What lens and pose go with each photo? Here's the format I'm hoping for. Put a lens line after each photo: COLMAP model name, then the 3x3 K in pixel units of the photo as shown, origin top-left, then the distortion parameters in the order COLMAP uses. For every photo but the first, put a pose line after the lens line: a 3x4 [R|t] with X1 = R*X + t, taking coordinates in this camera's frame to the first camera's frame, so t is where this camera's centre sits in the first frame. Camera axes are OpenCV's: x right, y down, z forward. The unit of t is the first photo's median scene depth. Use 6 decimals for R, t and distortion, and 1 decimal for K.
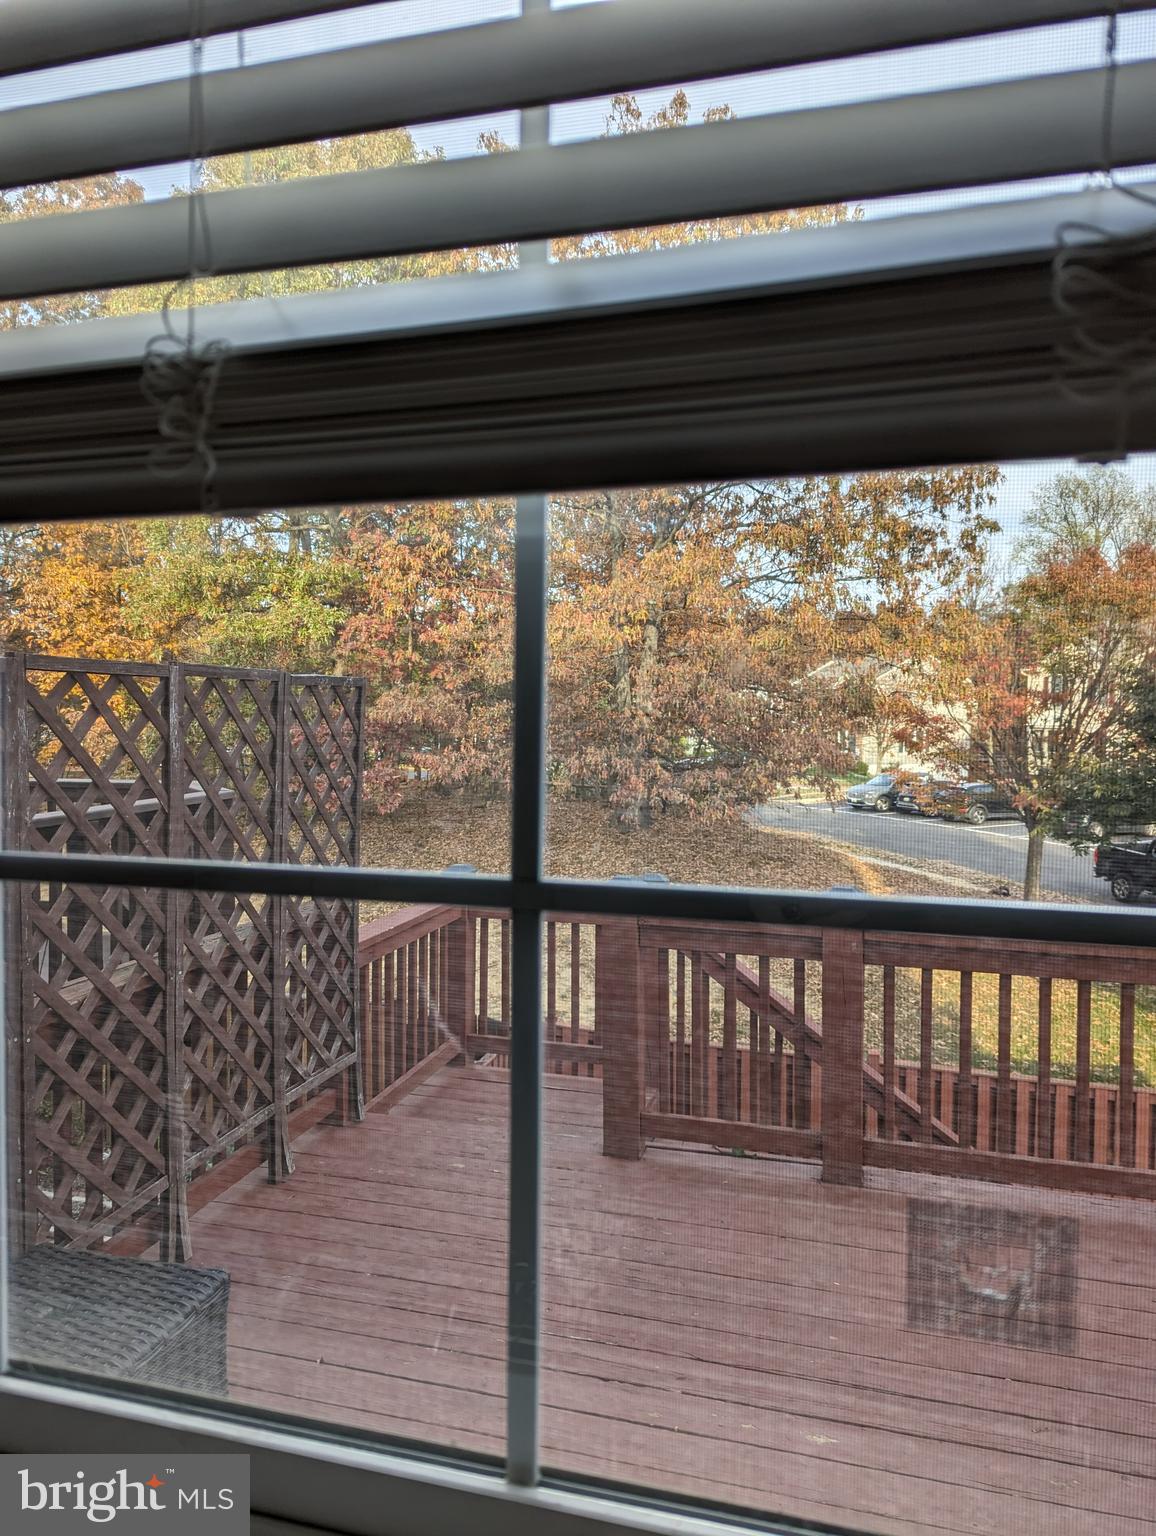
lens RADIAL K [[1084.0, 0, 578.0], [0, 1084.0, 768.0], [0, 0, 1]] dist [0.063270, -0.040072]
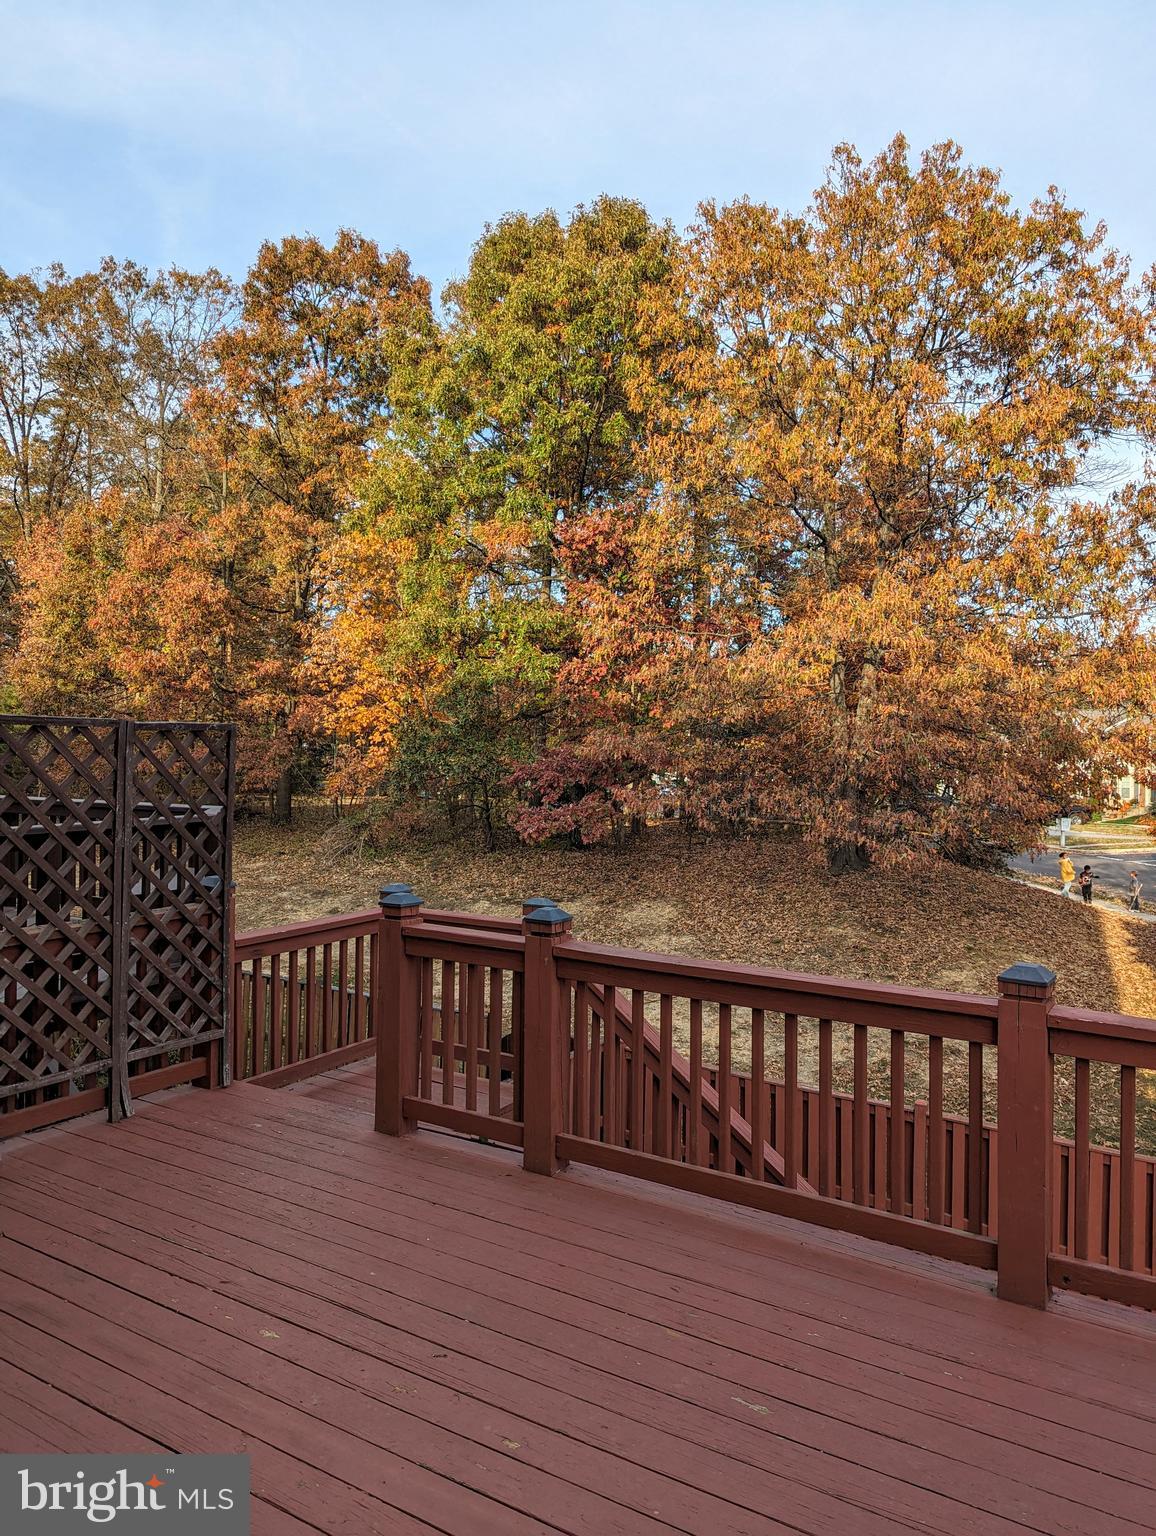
lens RADIAL K [[1078.2, 0, 578.0], [0, 1078.2, 768.0], [0, 0, 1]] dist [0.044045, -0.002883]
pose [[0.962263, 0.014812, -0.271718, 0.236587], [-0.024341, 0.999200, -0.031731, -0.001191], [0.271030, 0.037148, 0.961854, -0.033244]]
